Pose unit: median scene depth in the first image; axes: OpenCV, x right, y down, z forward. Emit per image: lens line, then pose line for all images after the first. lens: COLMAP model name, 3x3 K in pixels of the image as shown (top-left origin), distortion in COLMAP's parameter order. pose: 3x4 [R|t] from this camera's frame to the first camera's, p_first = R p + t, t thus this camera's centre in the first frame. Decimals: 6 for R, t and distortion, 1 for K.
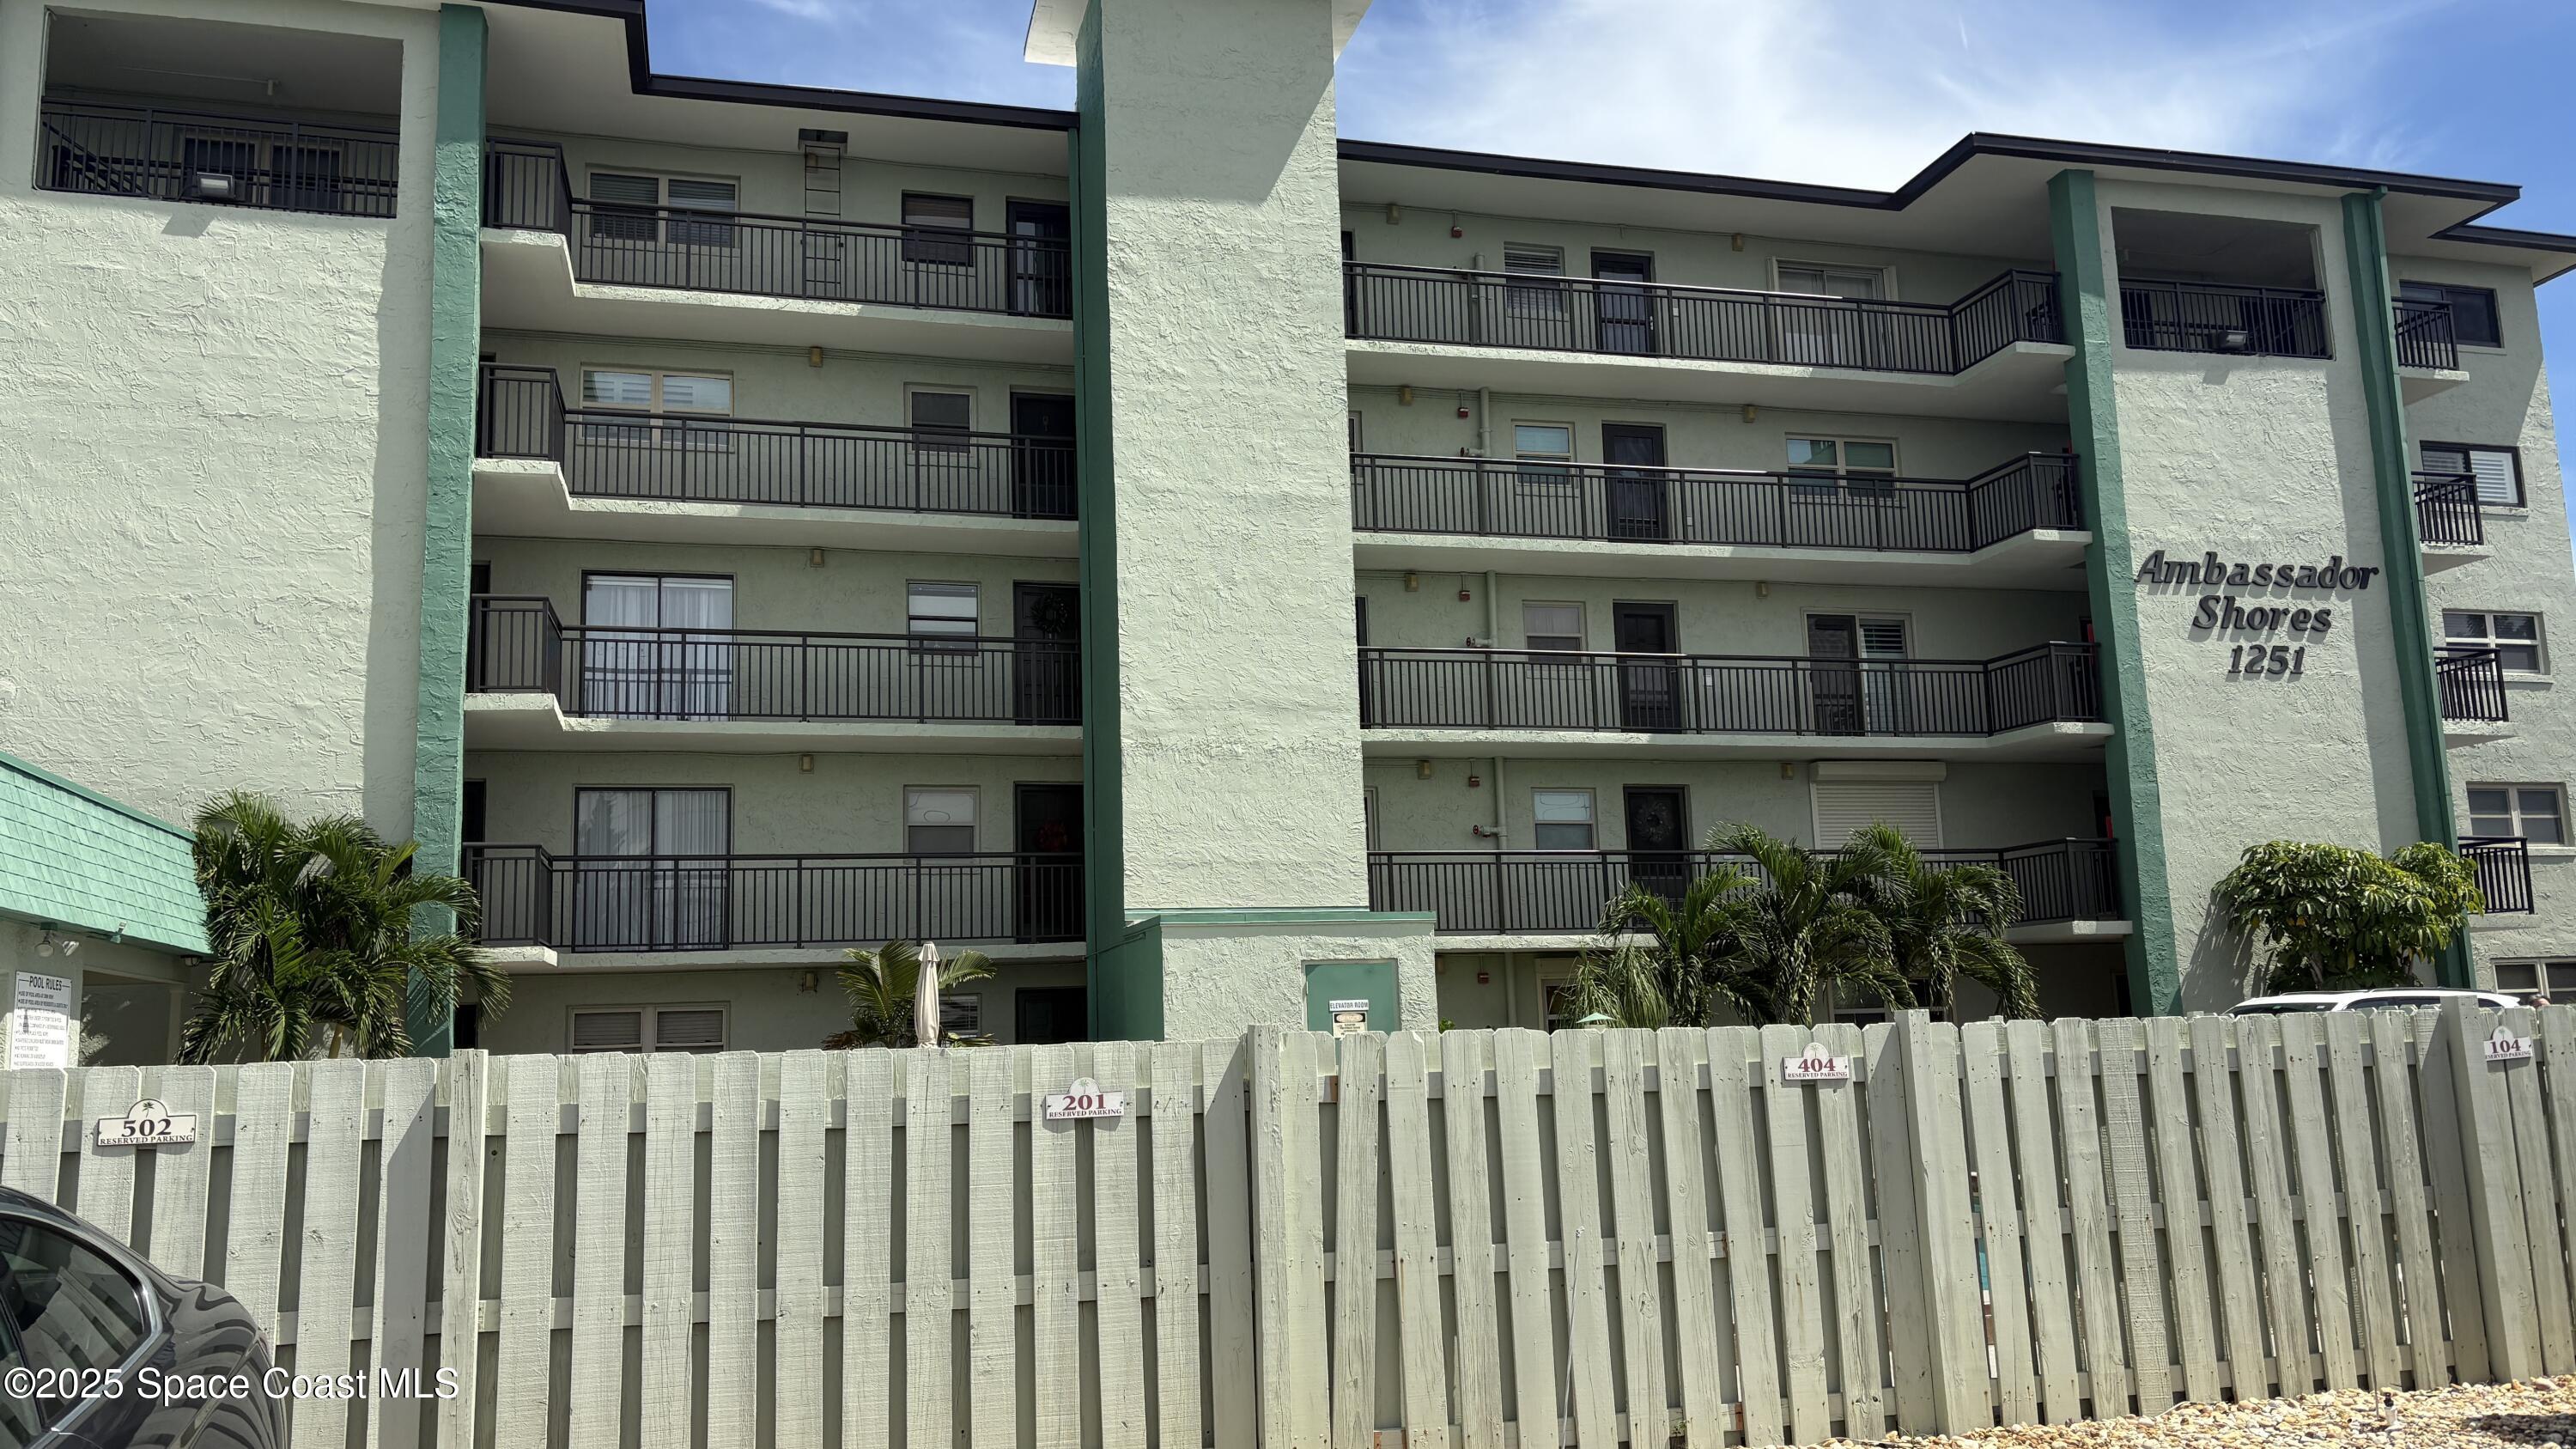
lens RADIAL K [[1933.4, 0, 1288.0], [0, 1933.4, 724.5], [0, 0, 1]] dist [0.055920, -0.005114]
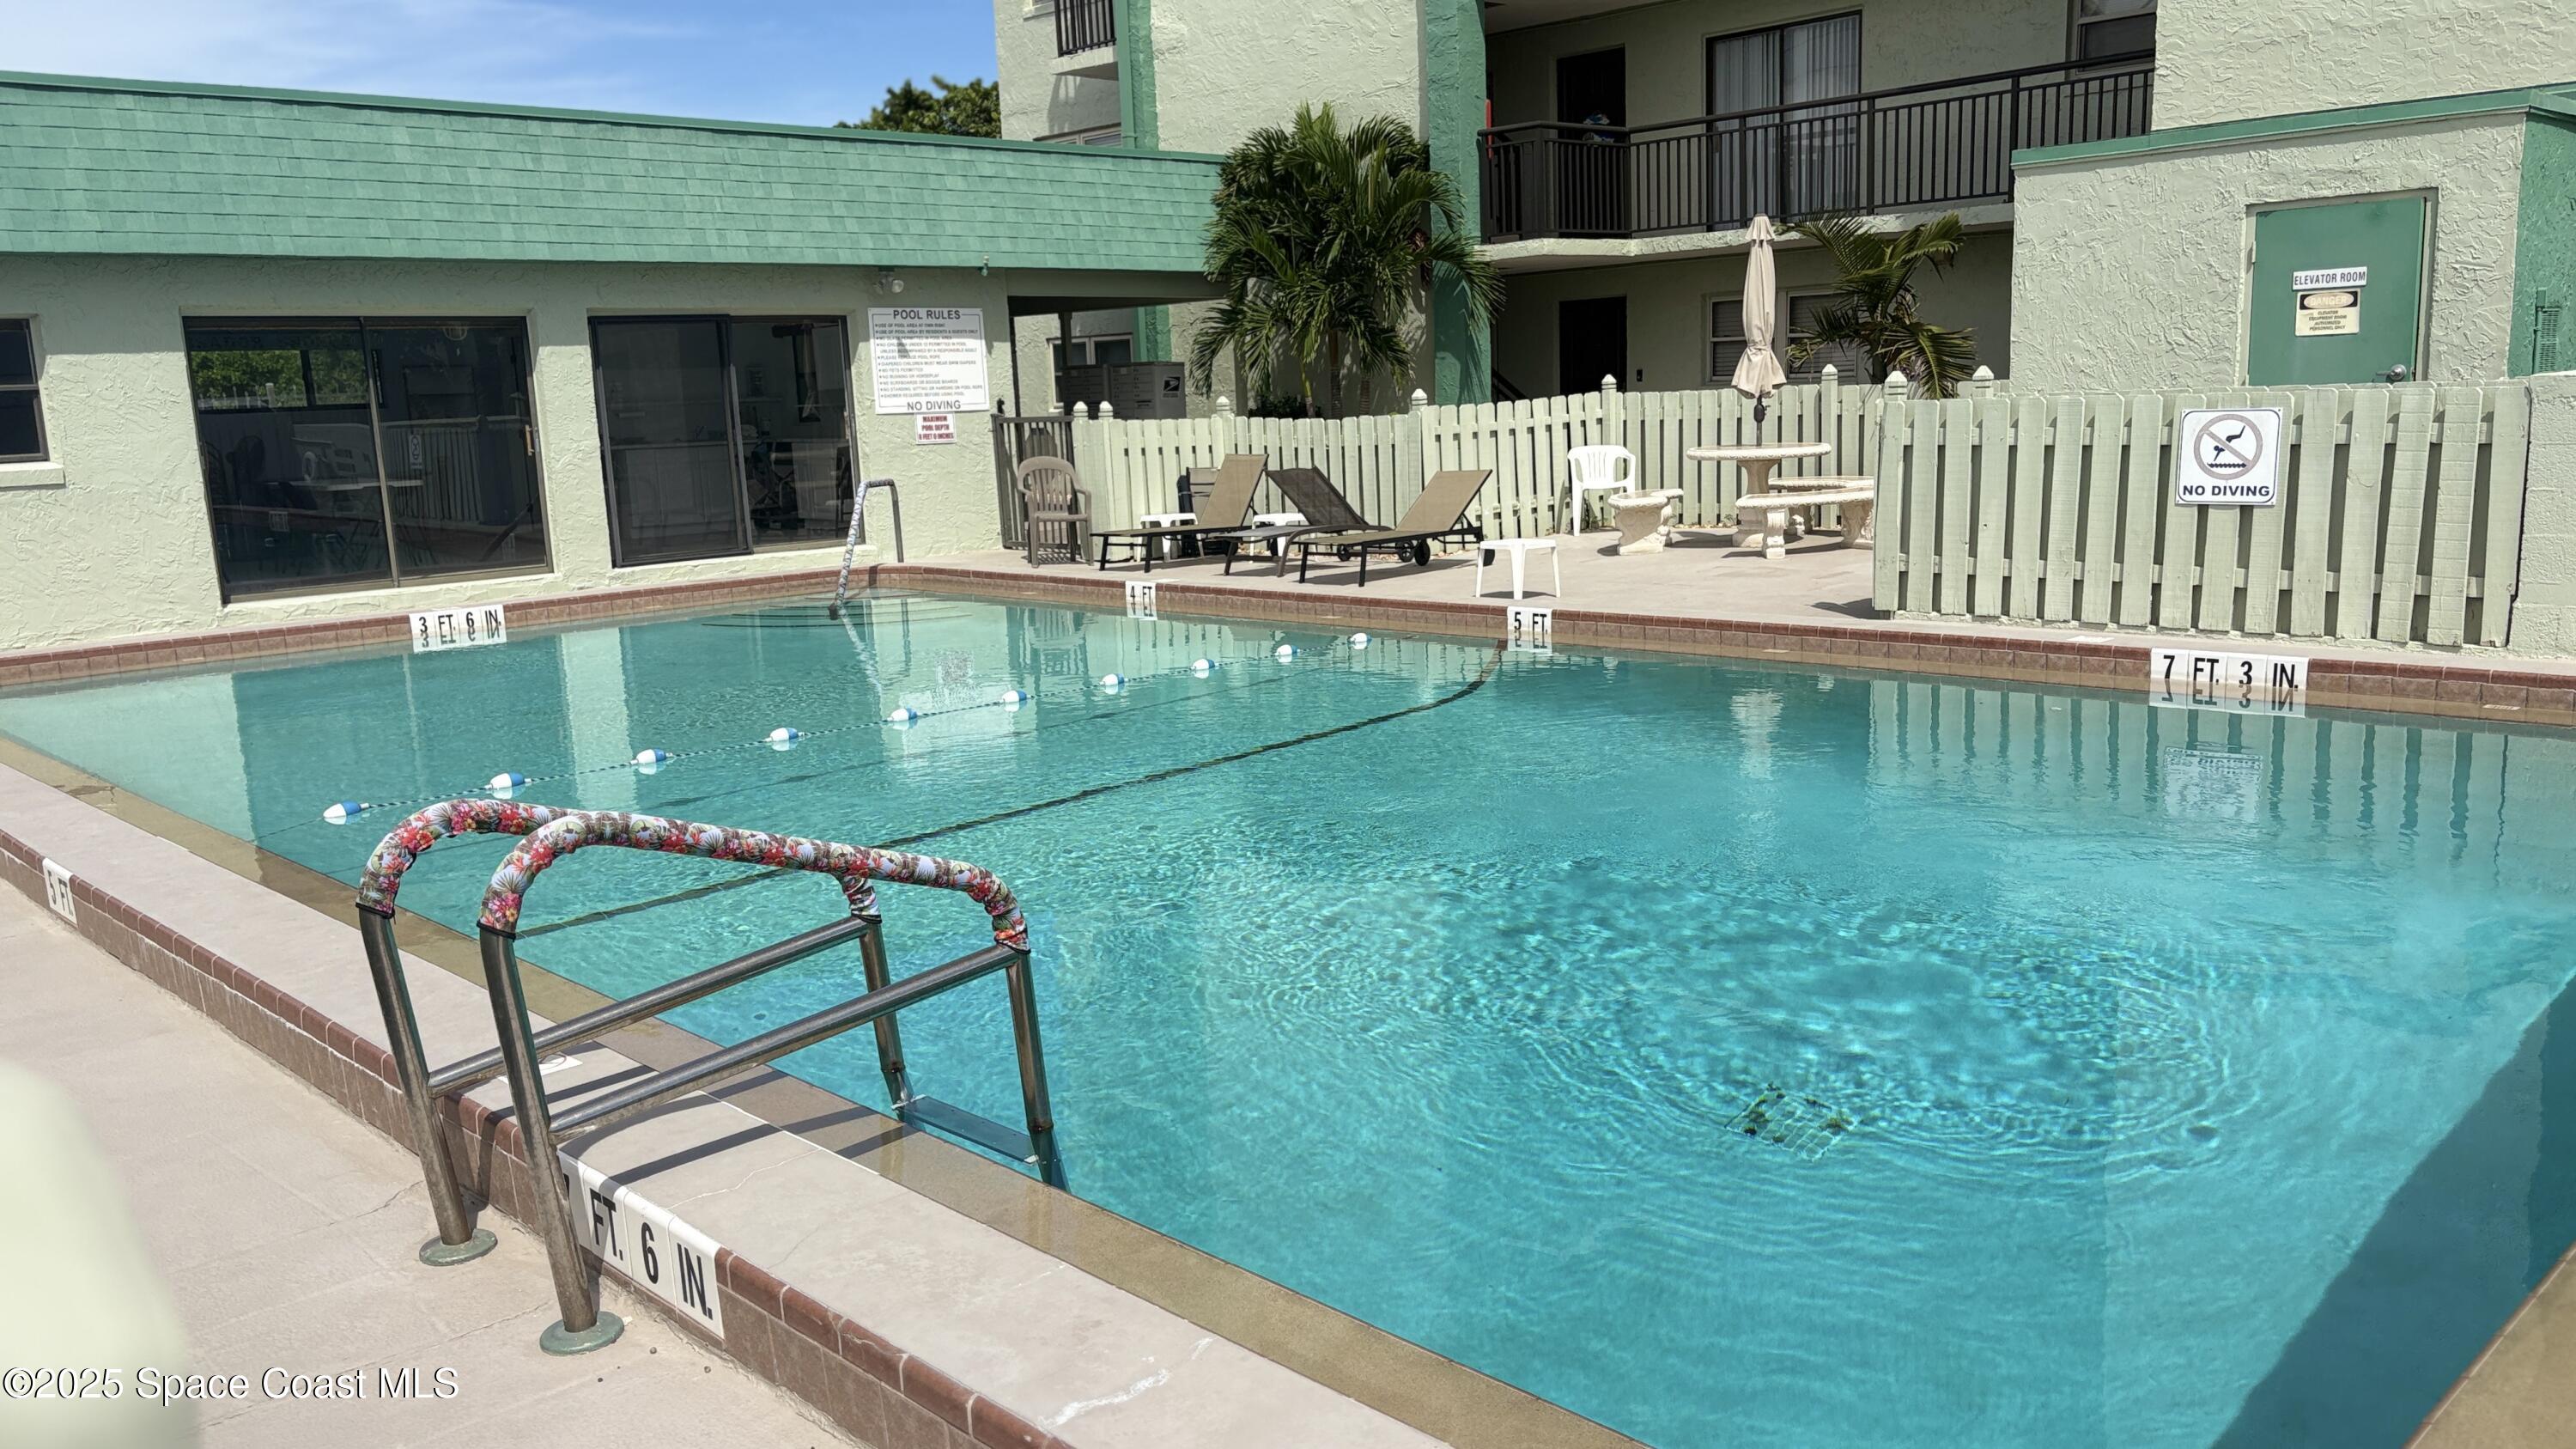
lens RADIAL K [[1933.4, 0, 1288.0], [0, 1933.4, 724.5], [0, 0, 1]] dist [0.055920, -0.005114]
pose [[0.487411, 0.166658, -0.857121, 0.295112], [0.172358, 0.943939, 0.281552, 0.038713], [0.855993, -0.284963, 0.431362, 0.329882]]
